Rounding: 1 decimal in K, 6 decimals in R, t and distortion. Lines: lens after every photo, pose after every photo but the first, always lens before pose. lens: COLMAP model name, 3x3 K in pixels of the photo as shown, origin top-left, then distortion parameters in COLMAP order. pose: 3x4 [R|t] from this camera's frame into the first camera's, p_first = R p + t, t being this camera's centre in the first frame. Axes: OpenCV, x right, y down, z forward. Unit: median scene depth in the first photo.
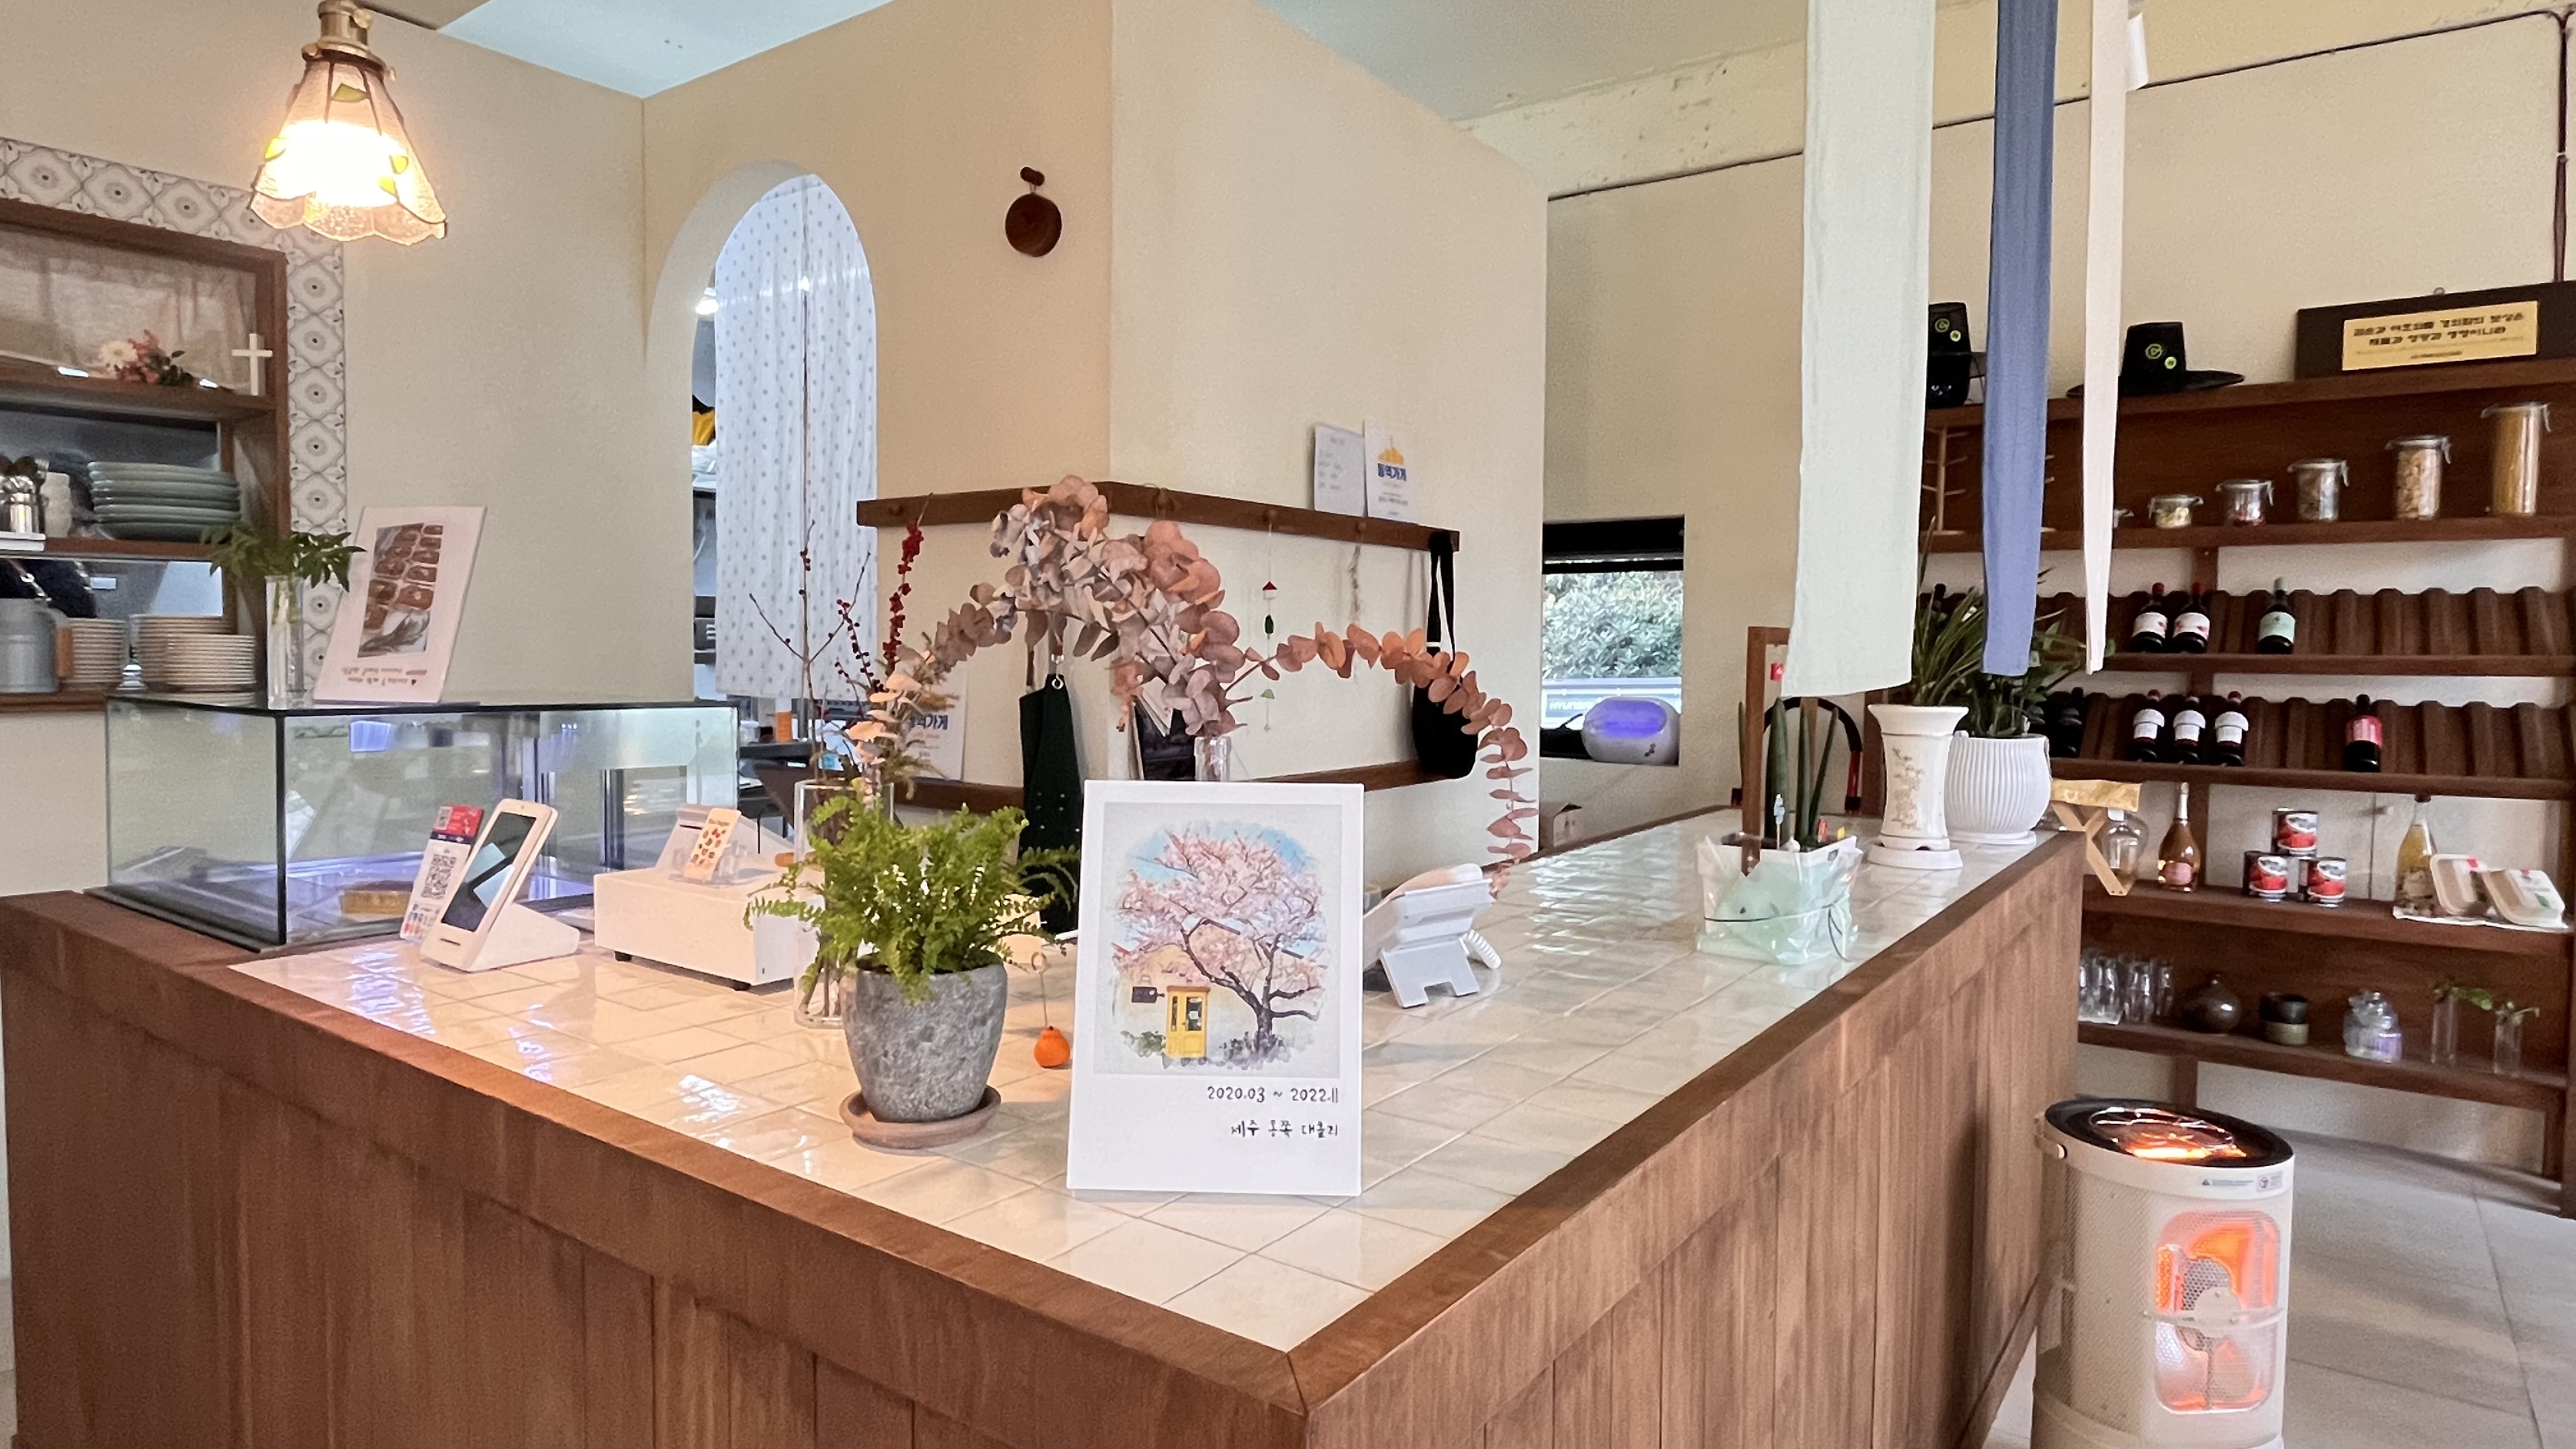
lens RADIAL K [[1447.9, 0, 1251.6], [0, 1447.9, 710.4], [0, 0, 1]] dist [-0.007198, 0.001281]
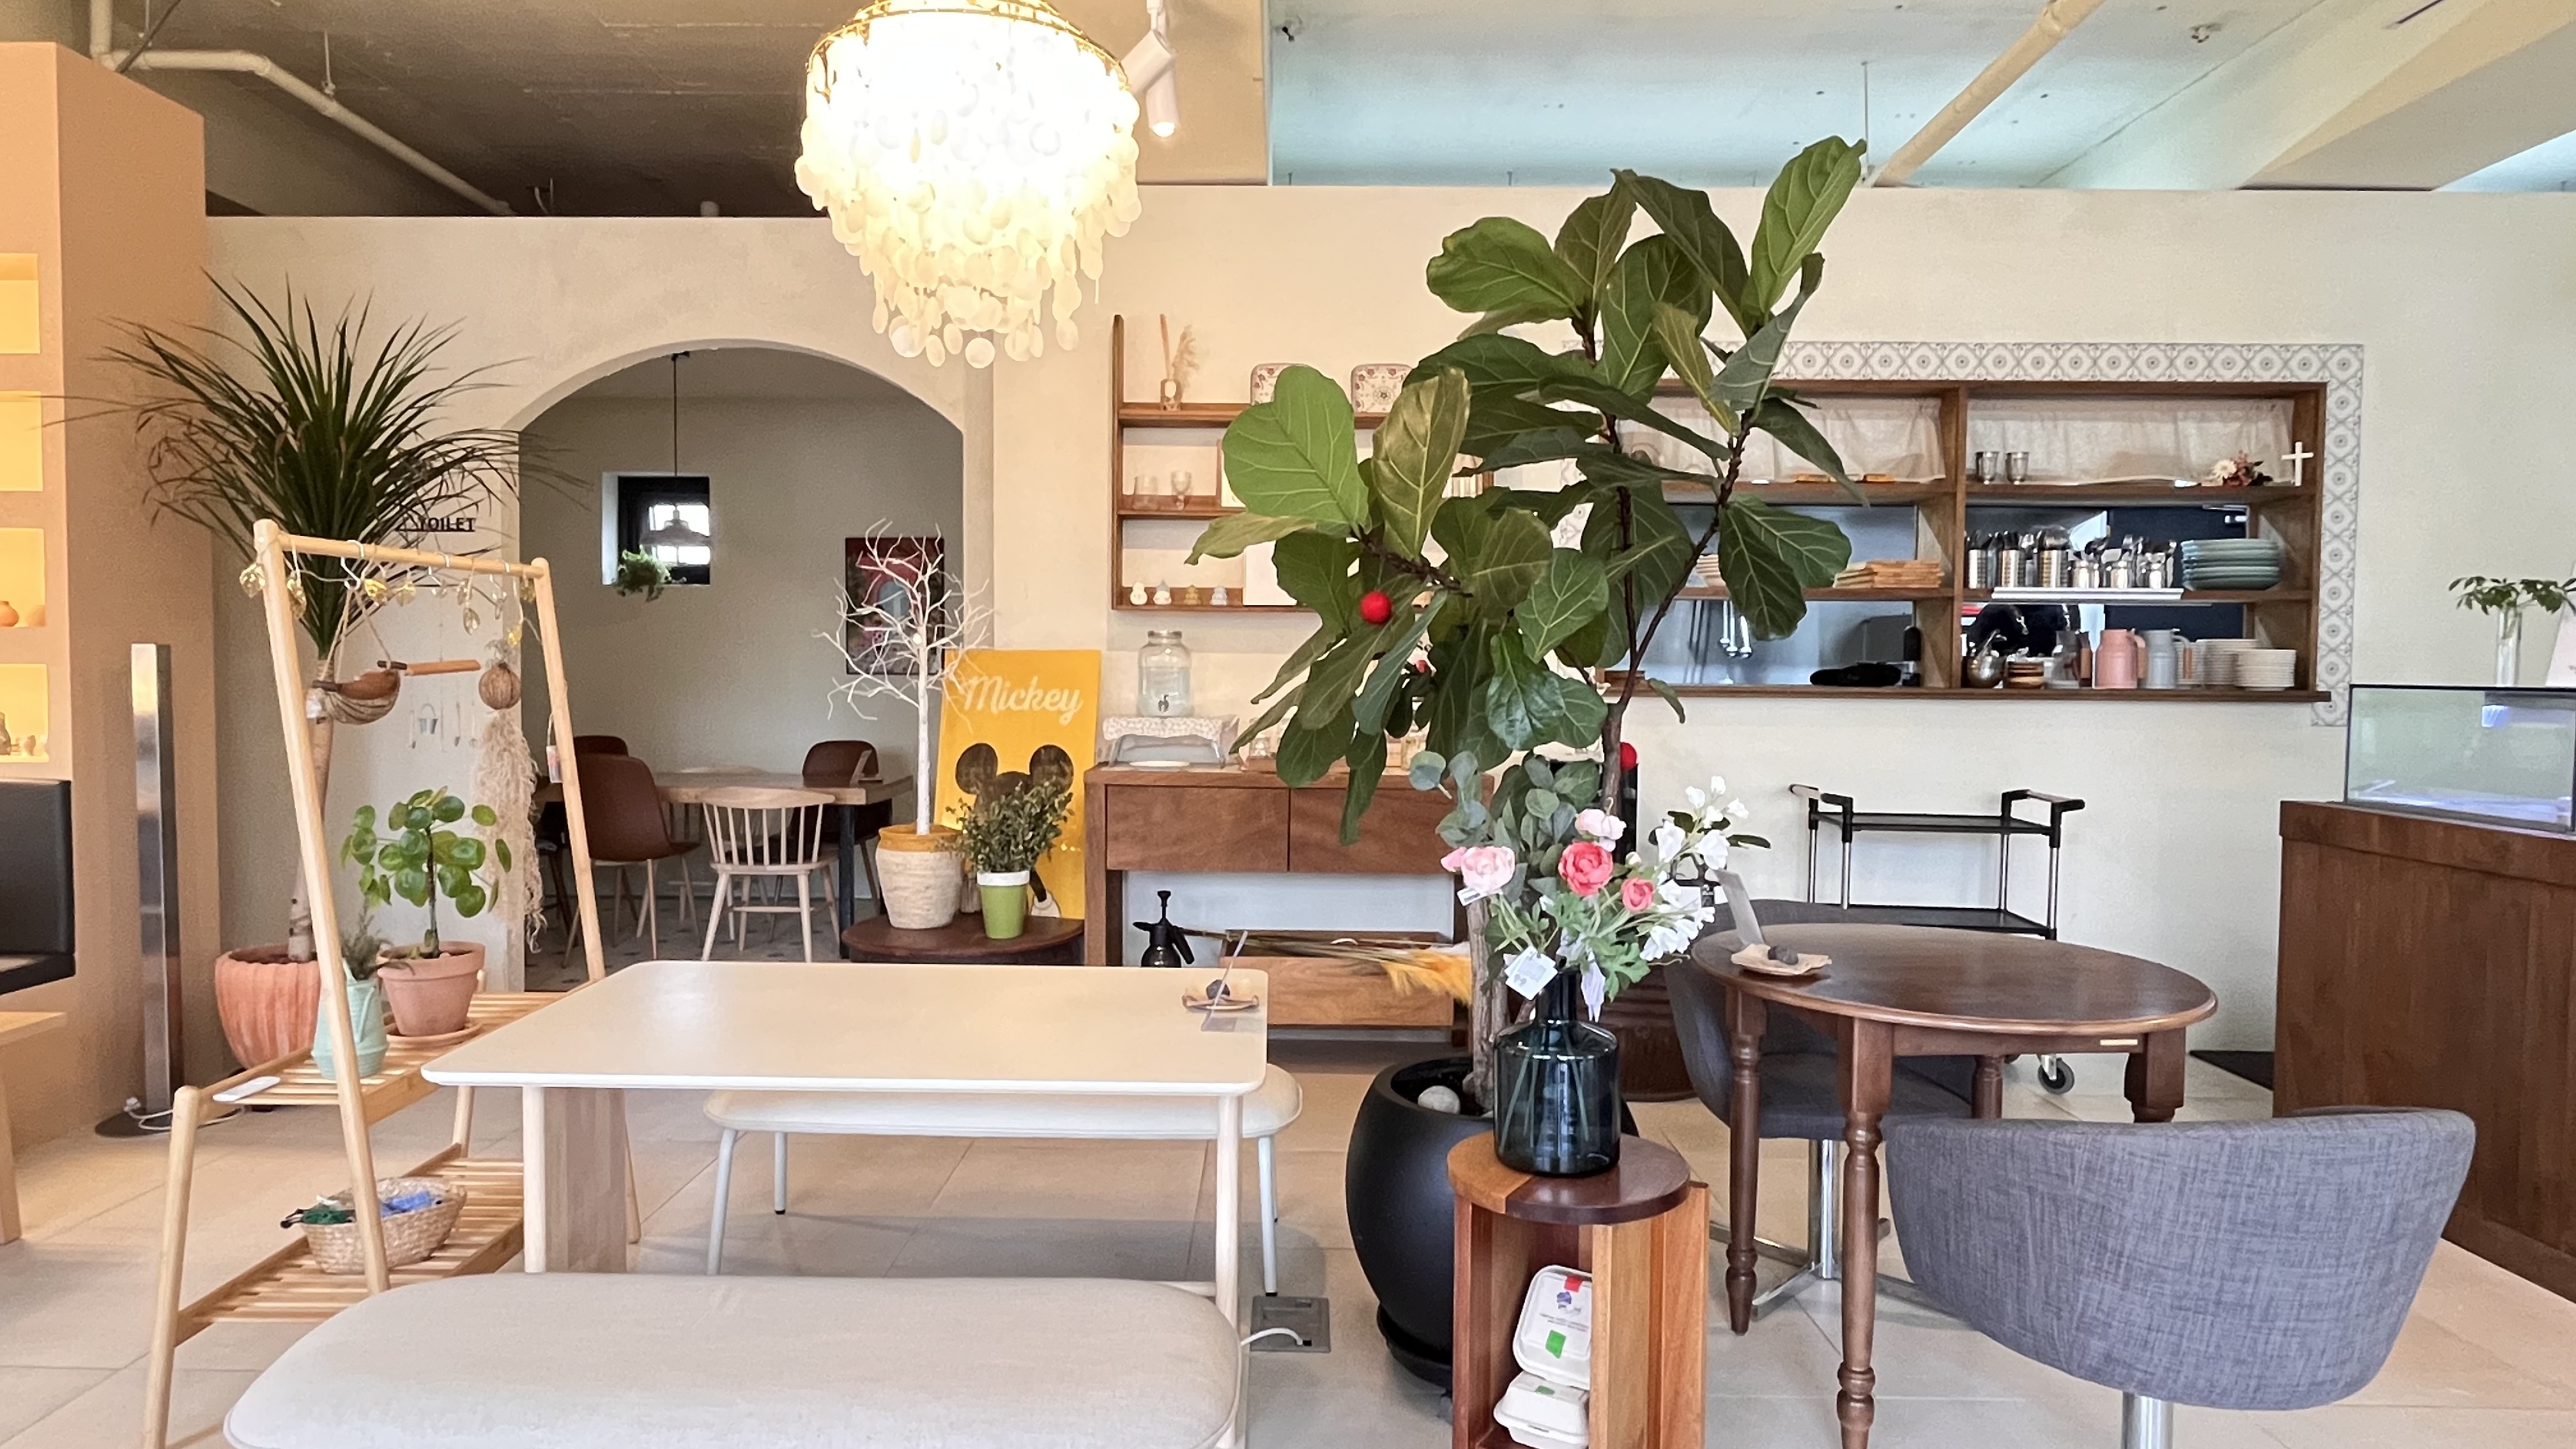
lens RADIAL K [[1451.4, 0, 1273.7], [0, 1451.4, 717.9], [0, 0, 1]] dist [-0.005076, -0.000072]
pose [[0.584631, 0.024669, -0.810924, -0.102040], [-0.040930, 0.999162, 0.000887, 0.046203], [0.810266, 0.032672, 0.585151, -0.578742]]
